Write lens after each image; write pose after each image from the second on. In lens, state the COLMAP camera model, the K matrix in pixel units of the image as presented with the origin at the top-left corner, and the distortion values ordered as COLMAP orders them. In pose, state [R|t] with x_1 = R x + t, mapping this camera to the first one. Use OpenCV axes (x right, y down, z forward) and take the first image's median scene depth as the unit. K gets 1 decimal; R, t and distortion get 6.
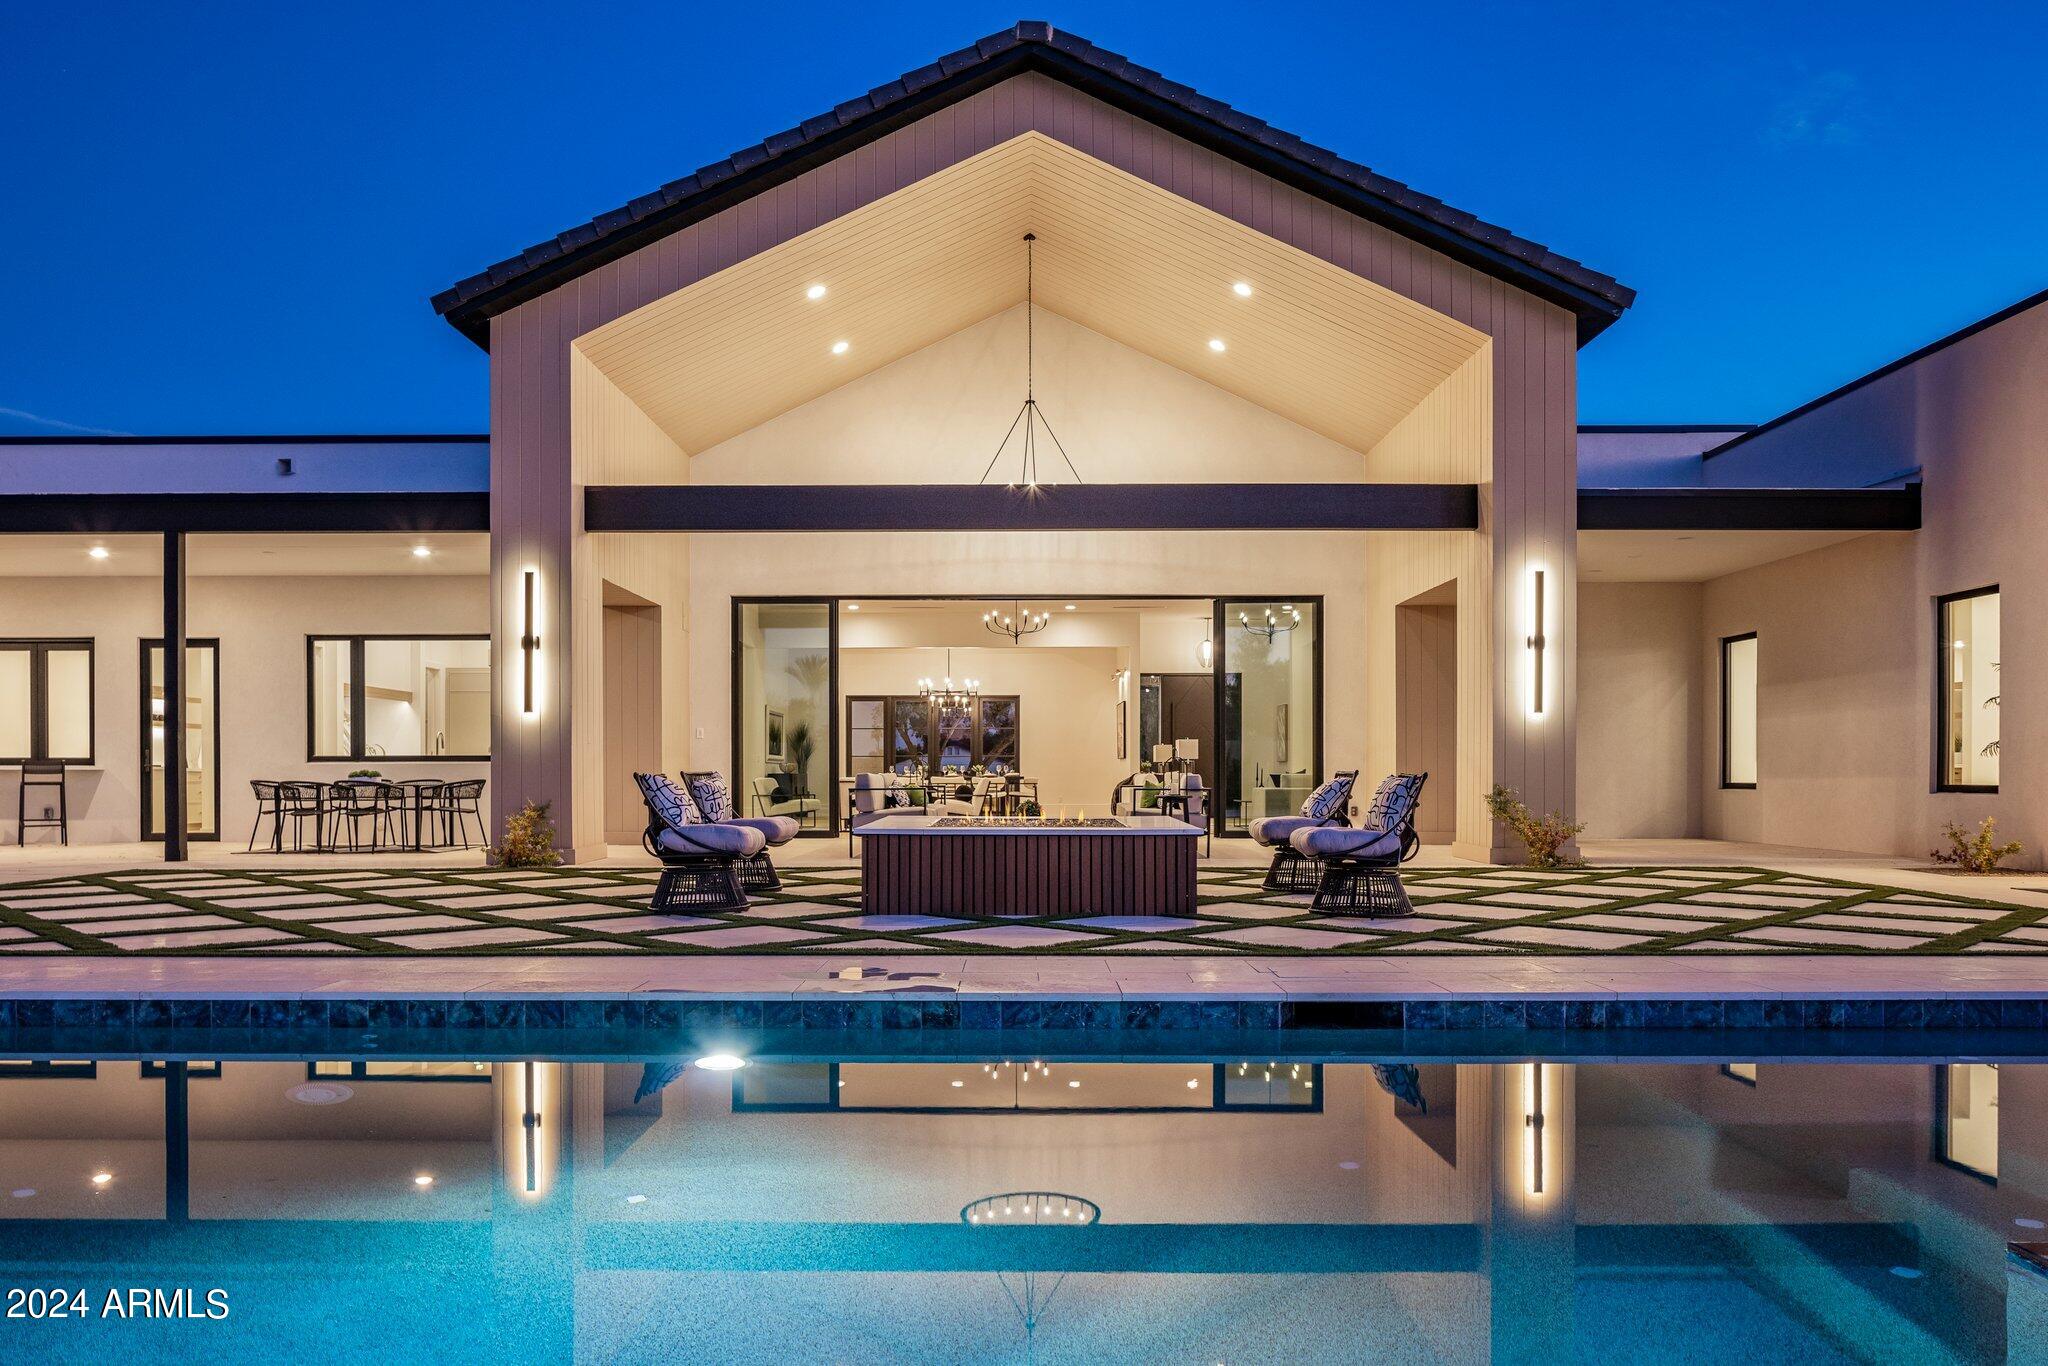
lens RADIAL K [[1395.5, 0, 1003.9], [0, 1395.5, 784.2], [0, 0, 1]] dist [-0.009616, -0.003027]
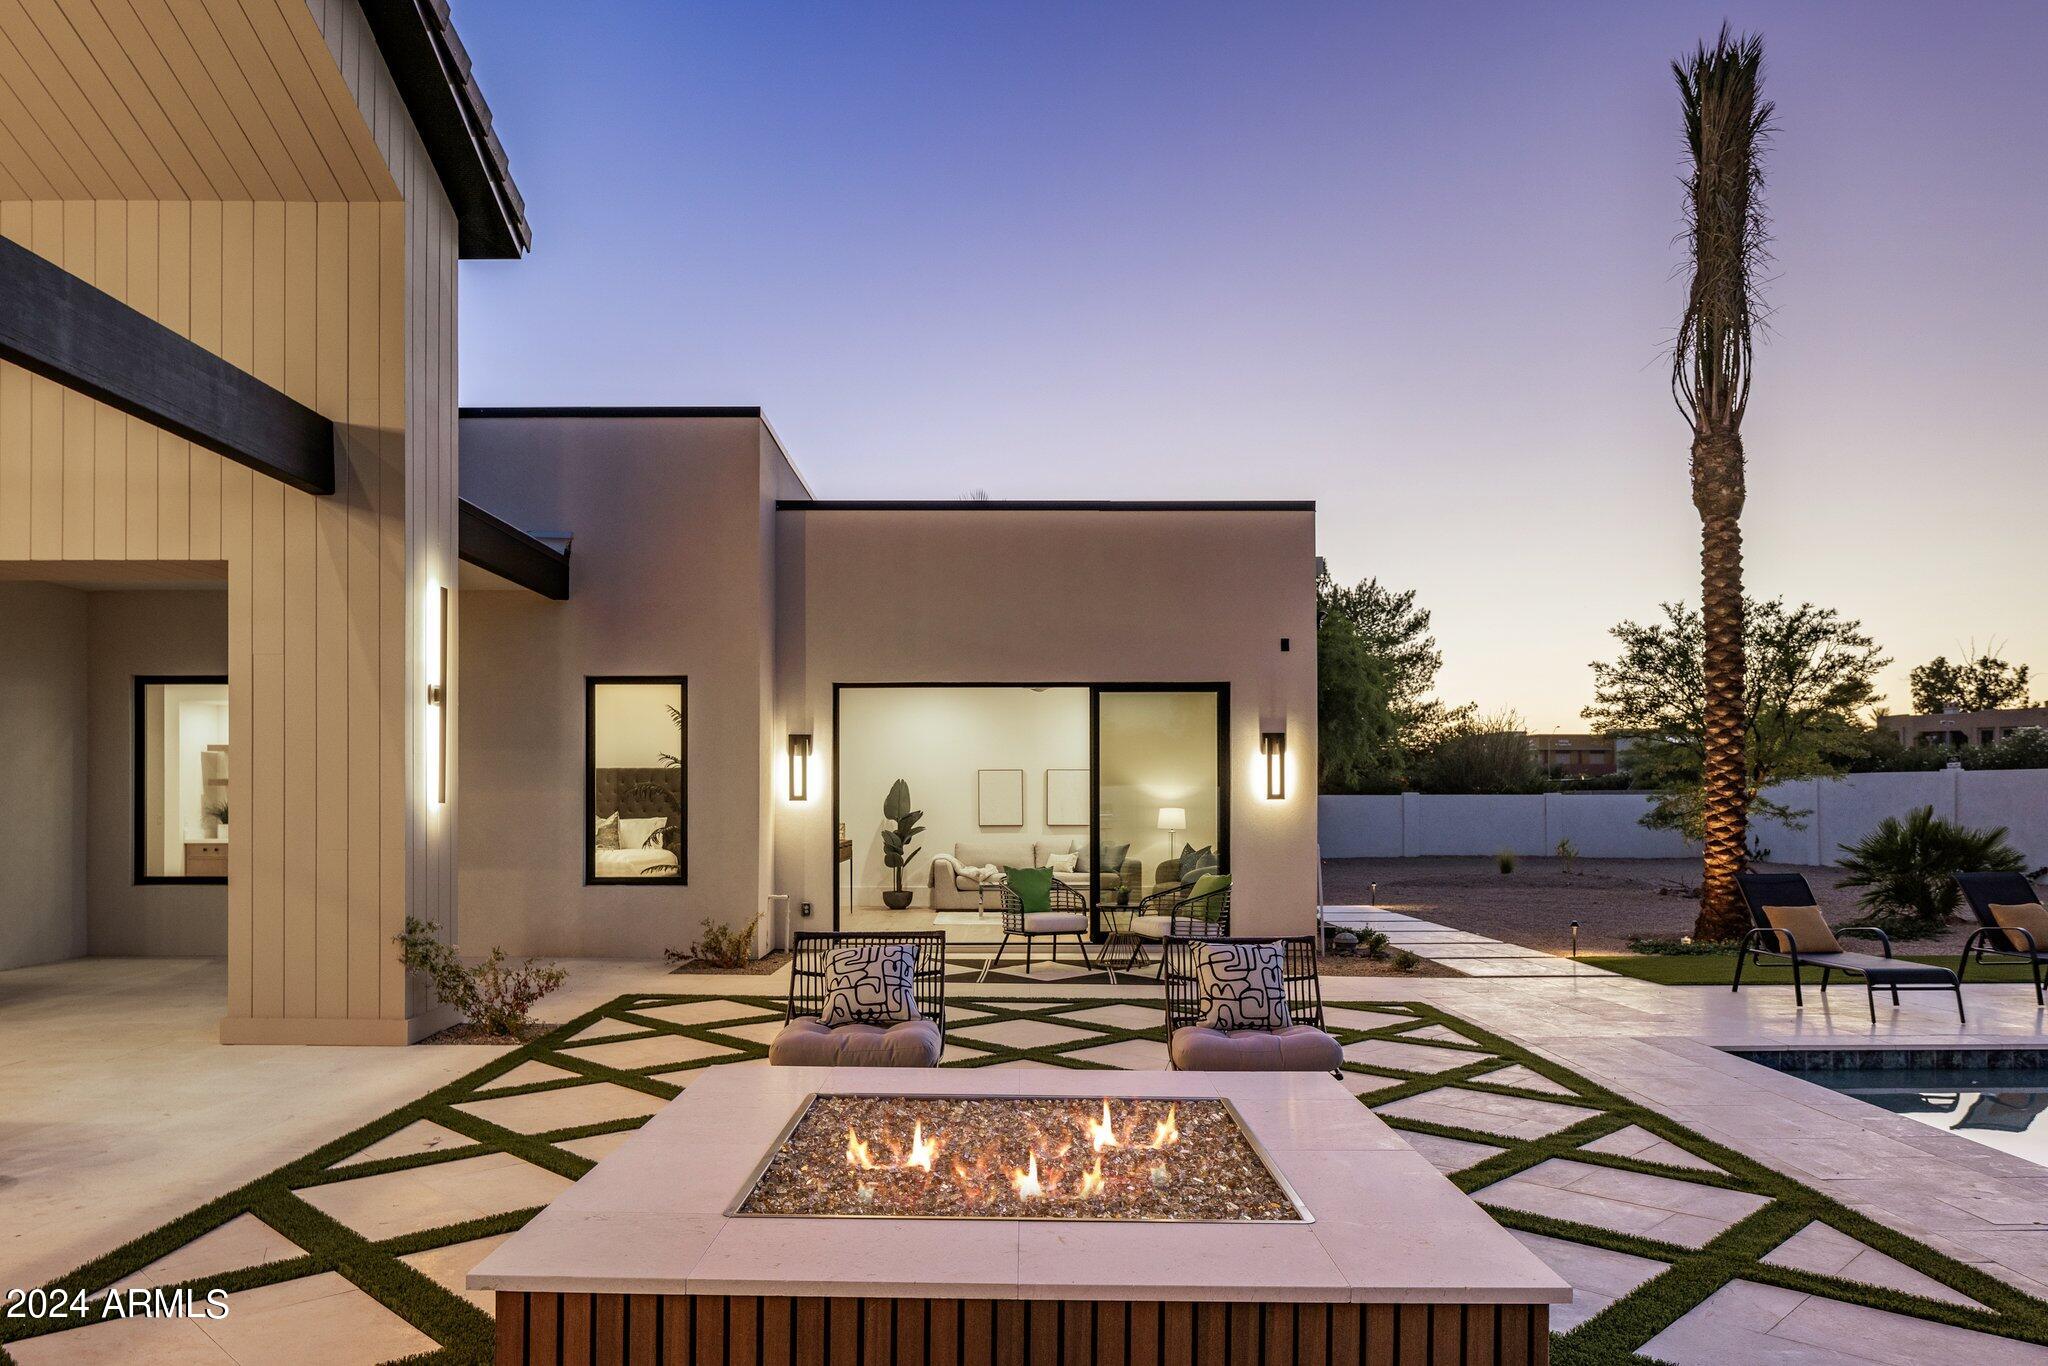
lens RADIAL K [[1395.5, 0, 1008.9], [0, 1395.5, 797.5], [0, 0, 1]] dist [-0.009616, -0.003027]
pose [[-0.010670, 0.002032, 0.999941, -0.262126], [0.004137, 0.999989, -0.001988, -0.047906], [-0.999935, 0.004115, -0.010679, 0.697159]]
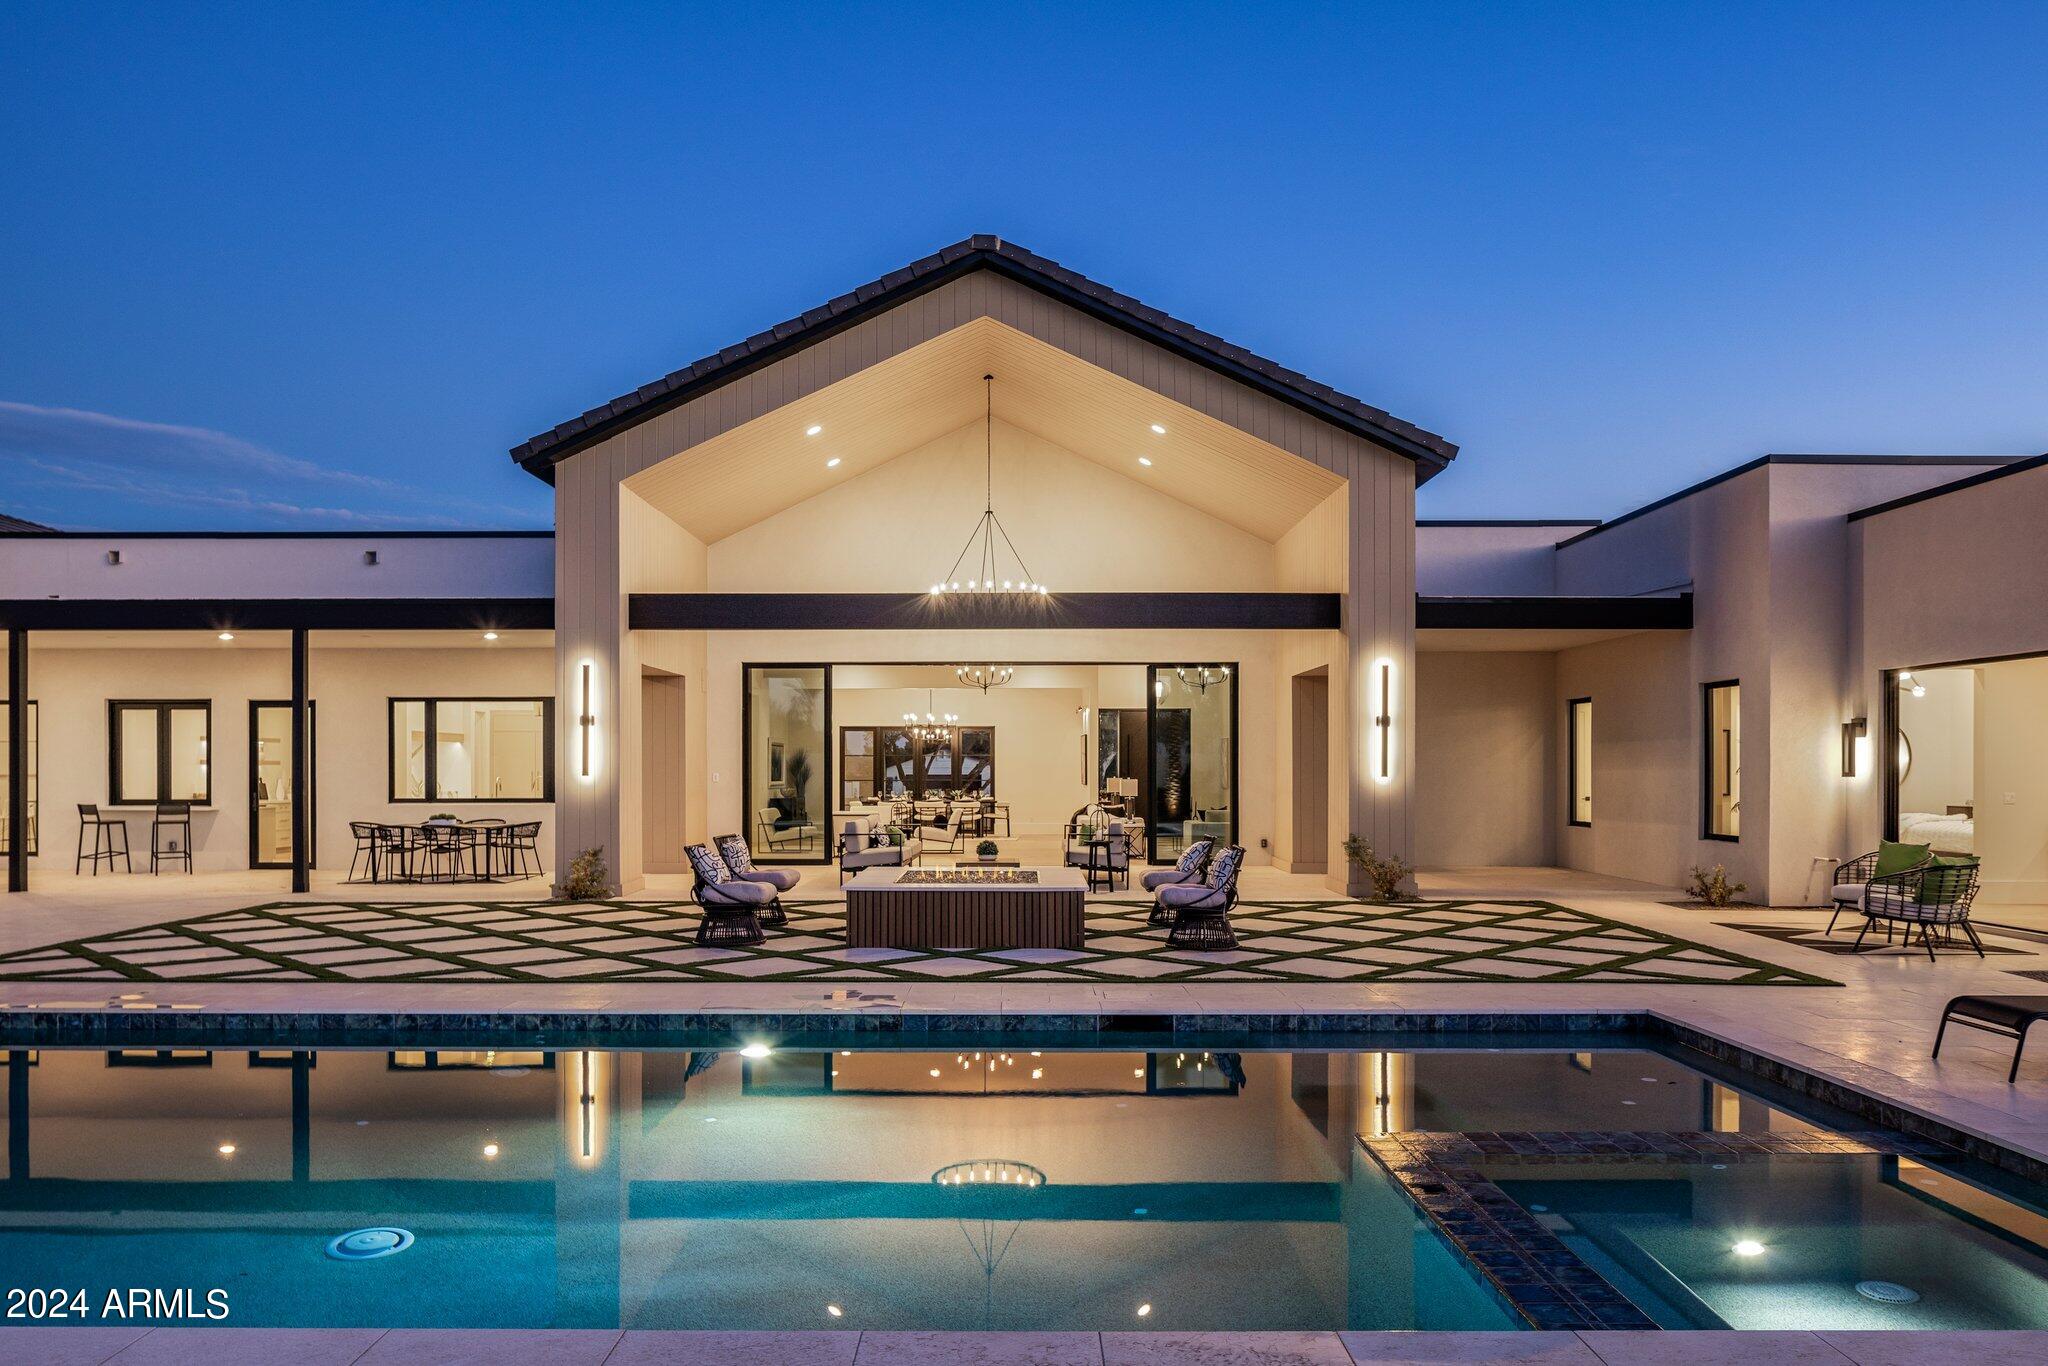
lens RADIAL K [[1395.5, 0, 1006.2], [0, 1395.5, 778.8], [0, 0, 1]] dist [-0.009616, -0.003027]
pose [[0.999991, 0.000535, 0.004237, 0.032530], [-0.000543, 0.999998, 0.002015, -0.048994], [-0.004236, -0.002017, 0.999989, -0.250261]]
